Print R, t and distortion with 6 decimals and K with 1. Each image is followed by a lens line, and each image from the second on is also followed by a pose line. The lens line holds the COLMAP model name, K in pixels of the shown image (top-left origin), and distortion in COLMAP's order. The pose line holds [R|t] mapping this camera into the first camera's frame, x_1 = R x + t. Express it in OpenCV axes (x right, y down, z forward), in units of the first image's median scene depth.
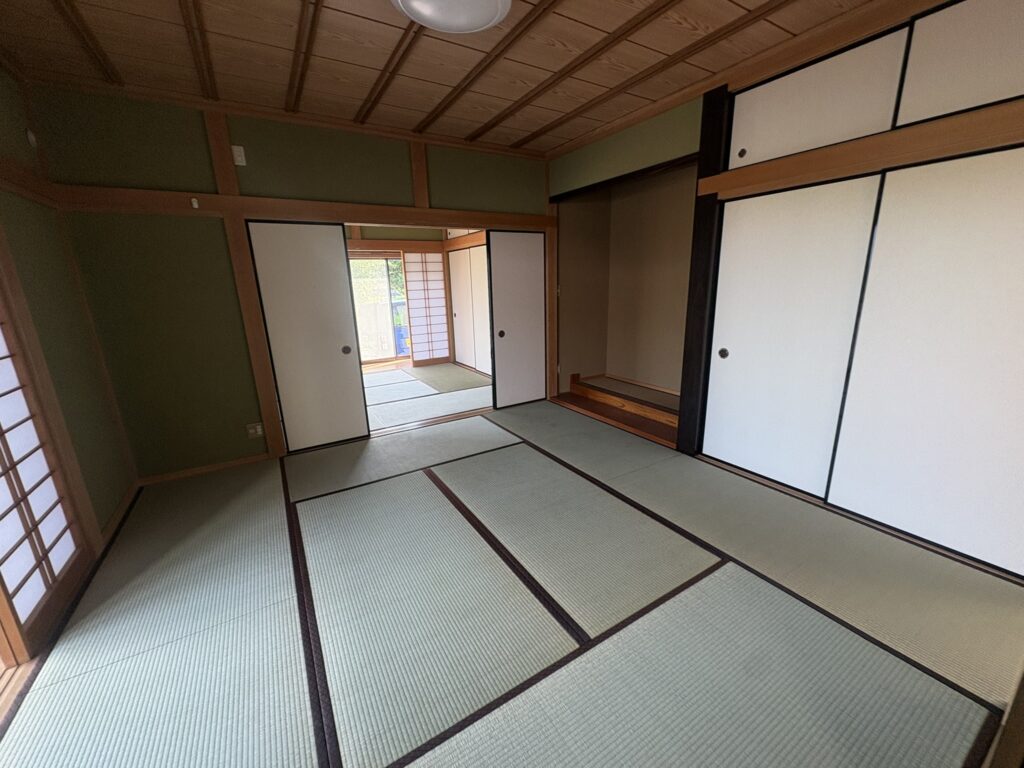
lens RADIAL K [[408.0, 0, 512.0], [0, 408.0, 384.0], [0, 0, 1]] dist [-0.000383, 0.000123]
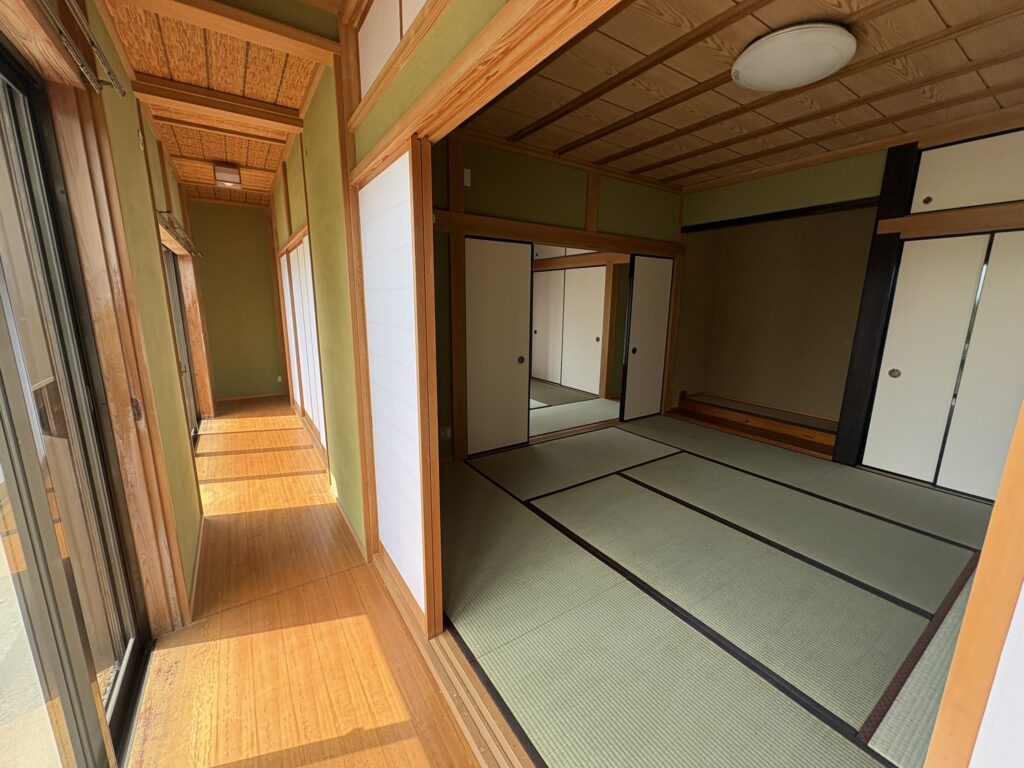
lens RADIAL K [[408.0, 0, 512.0], [0, 408.0, 384.0], [0, 0, 1]] dist [-0.000383, 0.000123]
pose [[0.998421, 0.030210, 0.047349, -0.510278], [-0.027829, 0.998353, -0.050167, 0.034755], [-0.048787, 0.048770, 0.997618, -0.054581]]
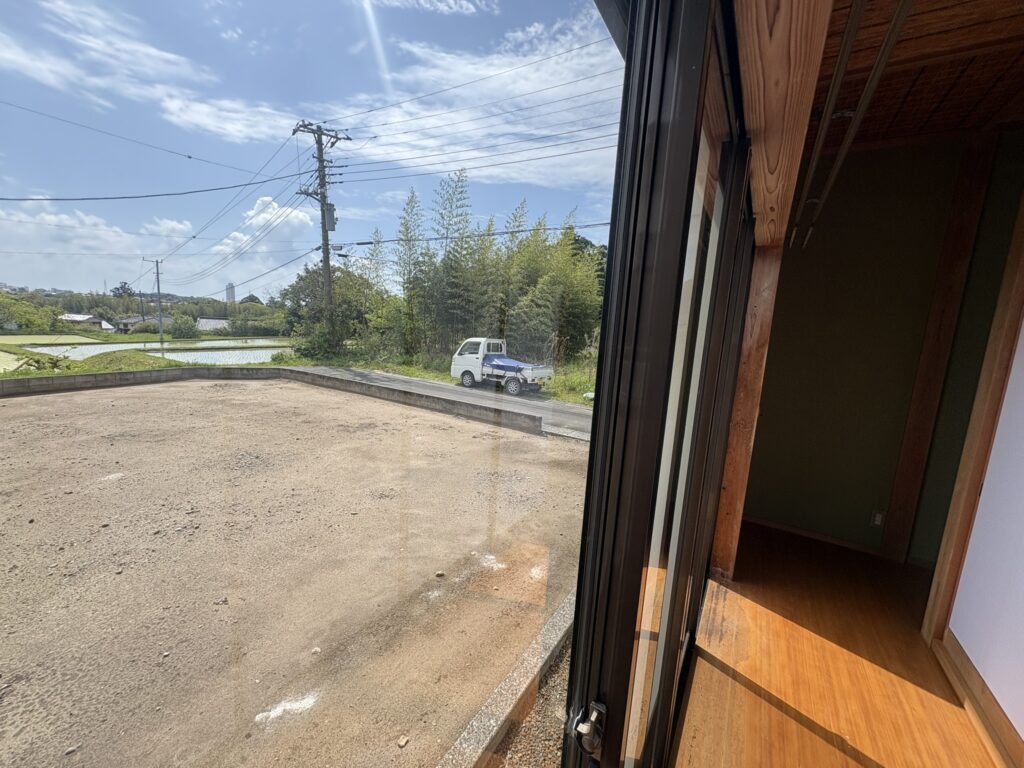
lens RADIAL K [[408.0, 0, 512.0], [0, 408.0, 384.0], [0, 0, 1]] dist [-0.000383, 0.000123]
pose [[0.450479, 0.193328, -0.871604, -0.852755], [-0.292244, 0.954418, 0.060654, -0.064764], [0.843601, 0.227398, 0.486444, 0.377877]]
